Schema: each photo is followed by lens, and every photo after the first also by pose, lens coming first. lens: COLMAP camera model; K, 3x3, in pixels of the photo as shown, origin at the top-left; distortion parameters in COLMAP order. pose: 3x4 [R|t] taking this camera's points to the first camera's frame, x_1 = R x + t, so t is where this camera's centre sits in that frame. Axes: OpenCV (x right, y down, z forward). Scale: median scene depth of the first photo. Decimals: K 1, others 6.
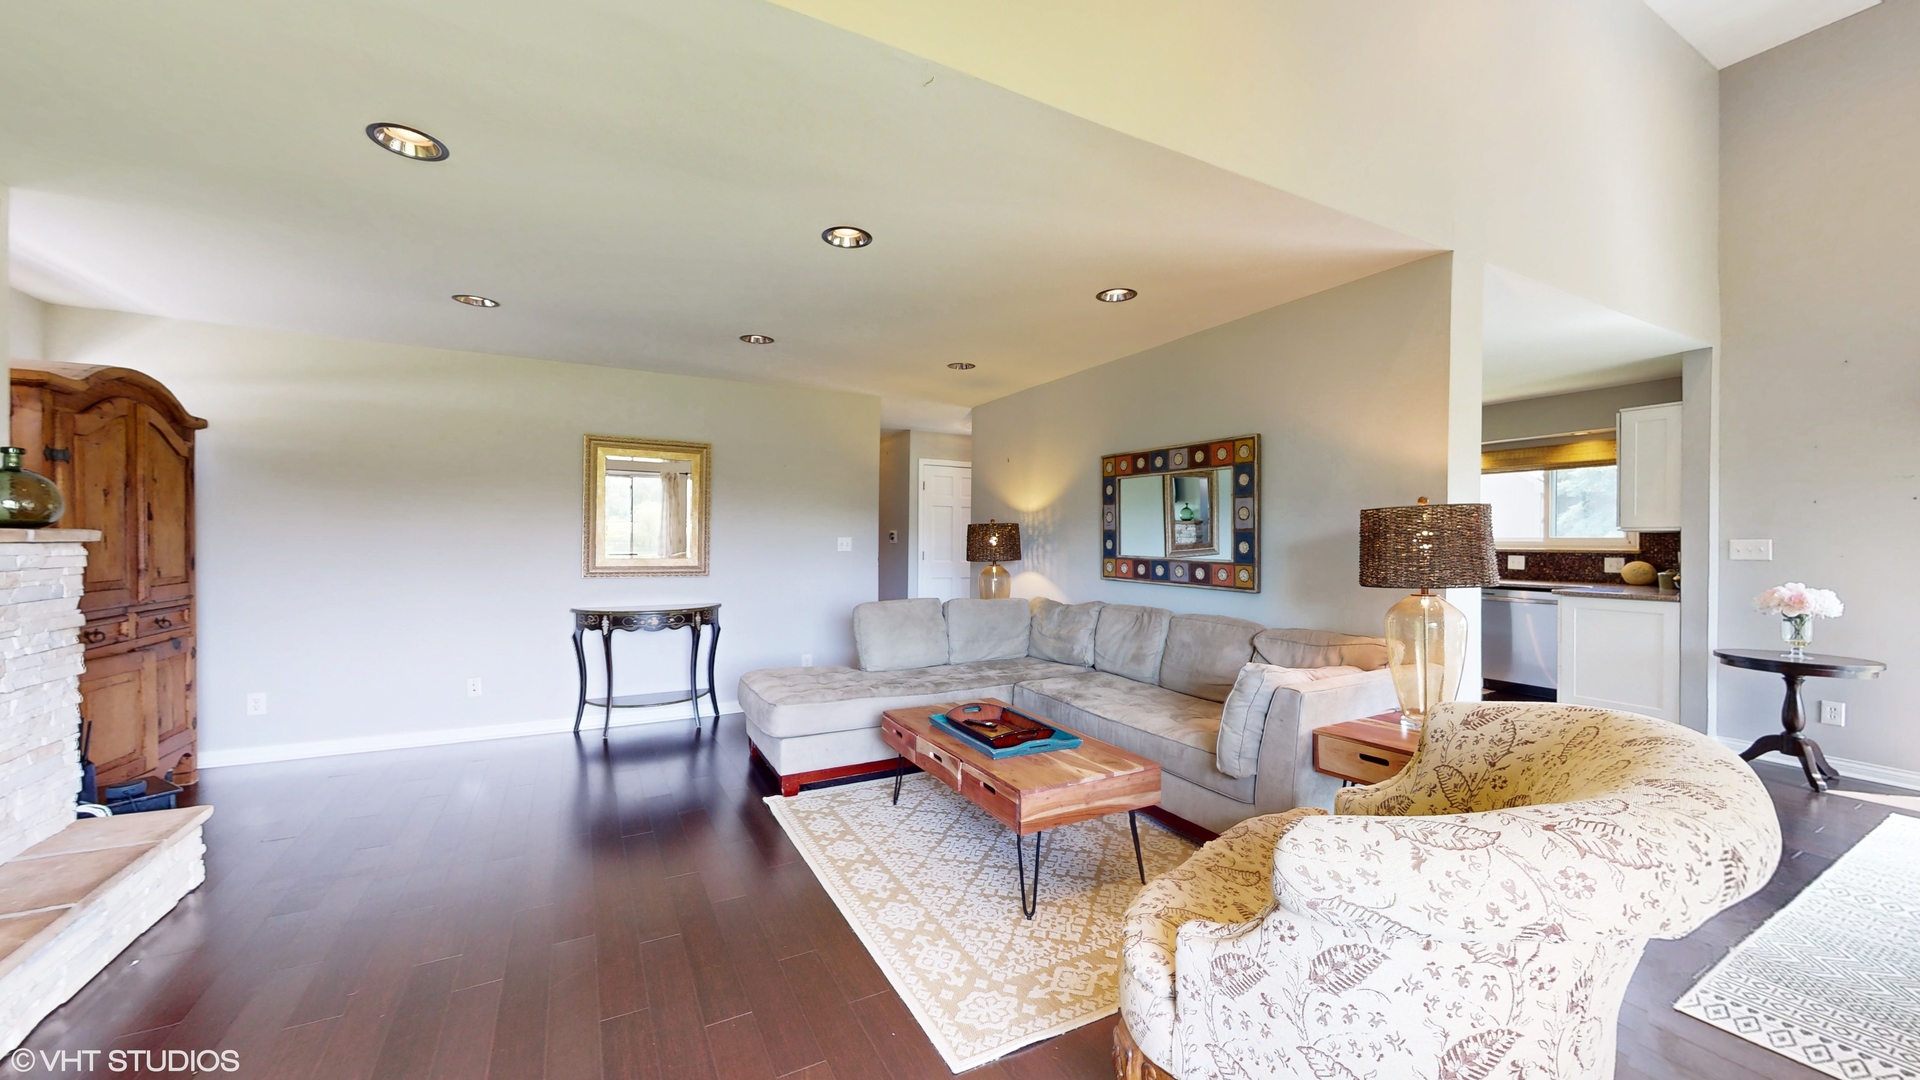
lens RADIAL K [[705.4, 0, 952.6], [0, 705.4, 545.4], [0, 0, 1]] dist [-0.001636, -0.000290]
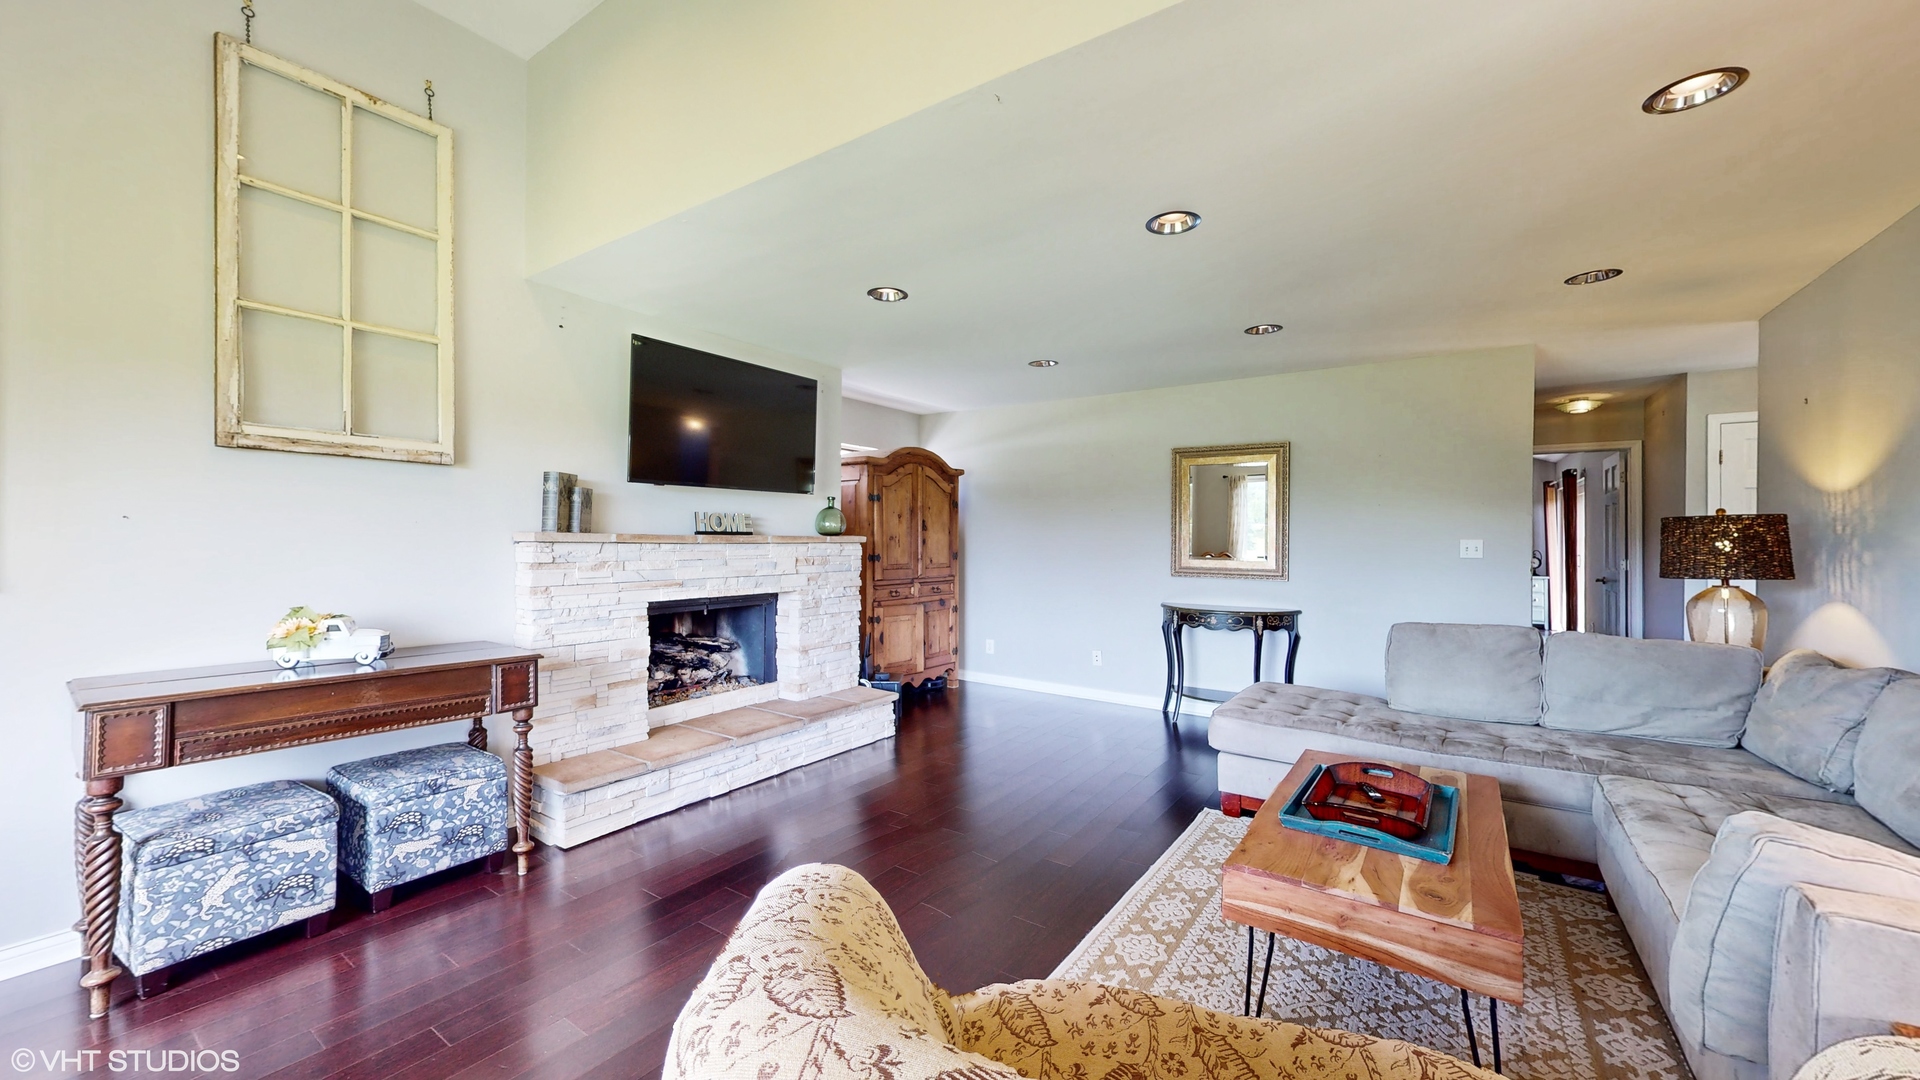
lens RADIAL K [[705.4, 0, 953.7], [0, 705.4, 542.7], [0, 0, 1]] dist [-0.001636, -0.000290]
pose [[0.456747, 0.001893, -0.889594, 0.440980], [-0.008681, 0.999960, -0.002330, -0.002178], [0.889554, 0.008787, 0.456745, 0.246769]]
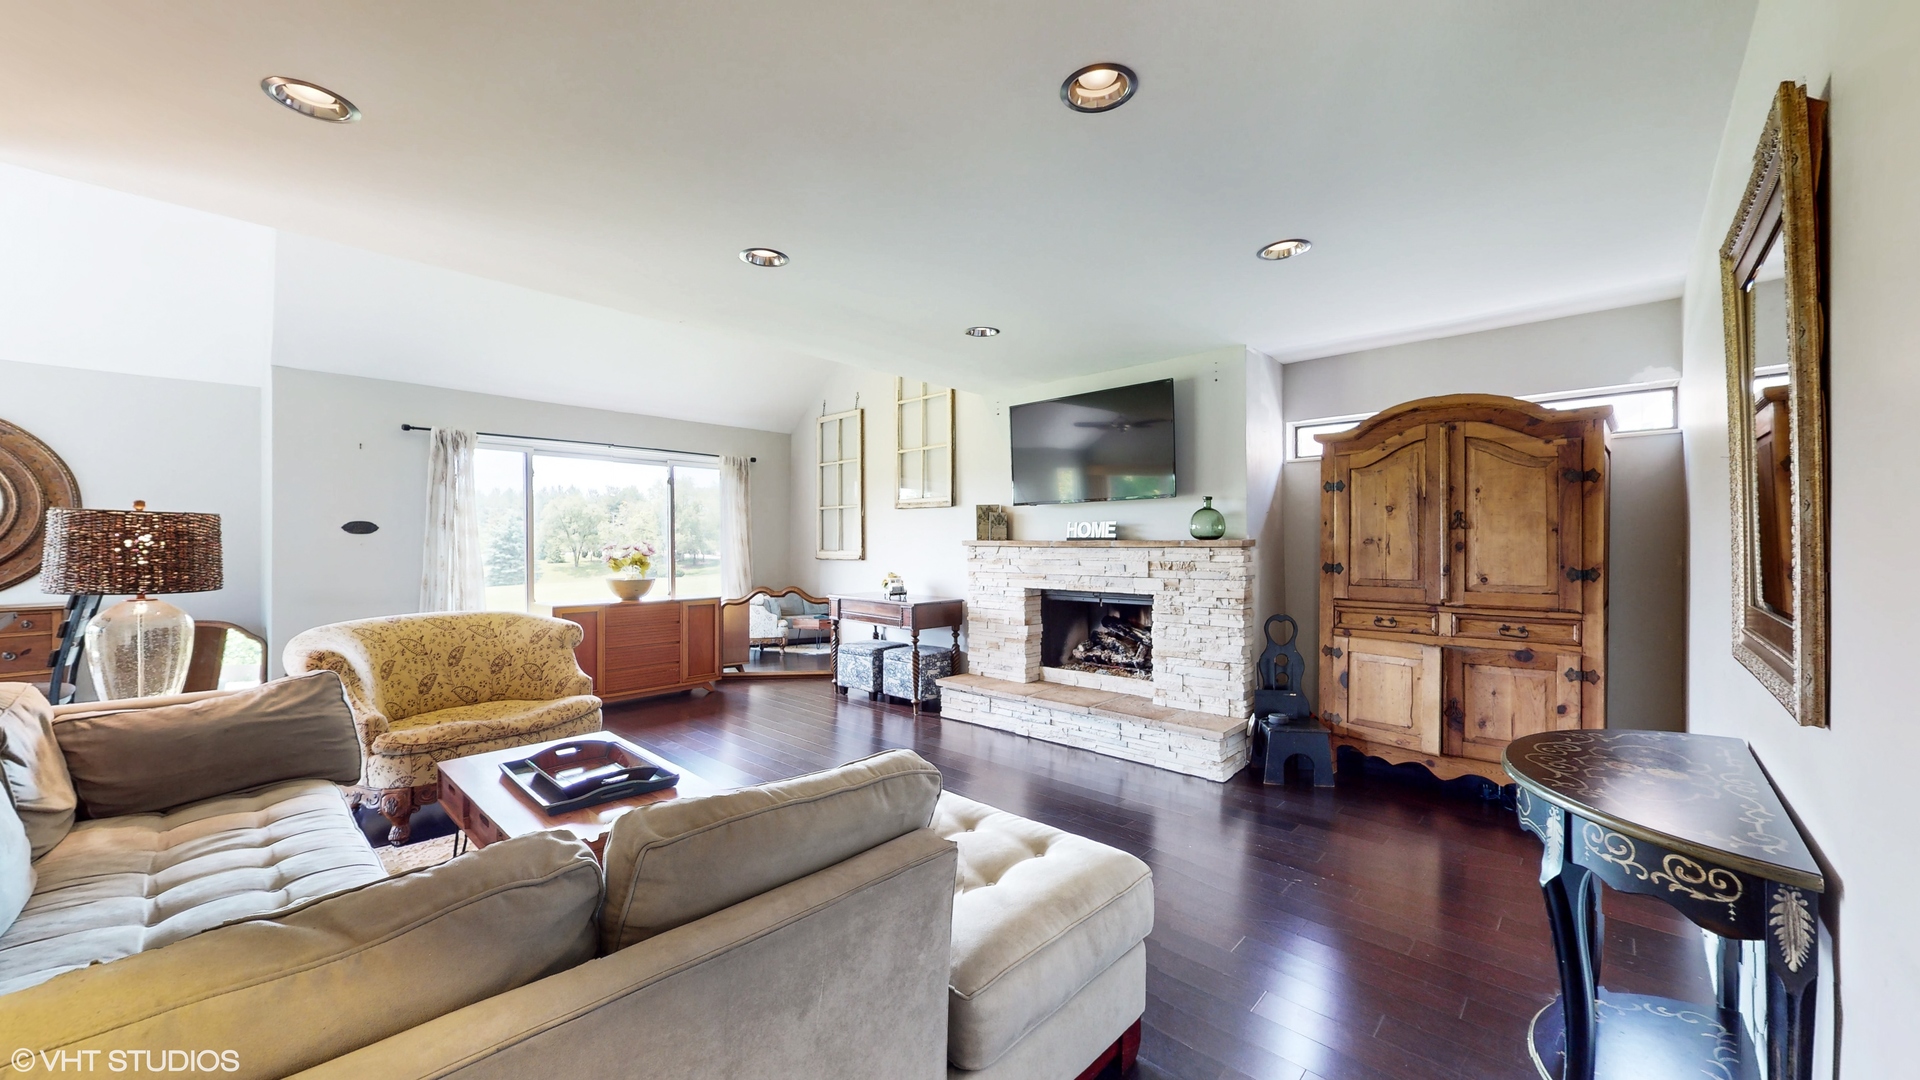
lens RADIAL K [[705.4, 0, 956.1], [0, 705.4, 543.0], [0, 0, 1]] dist [-0.001636, -0.000290]
pose [[-0.945884, -0.004865, -0.324470, -0.063357], [-0.005818, 0.999981, 0.001967, -0.010576], [0.324454, 0.003748, -0.945894, 1.686145]]
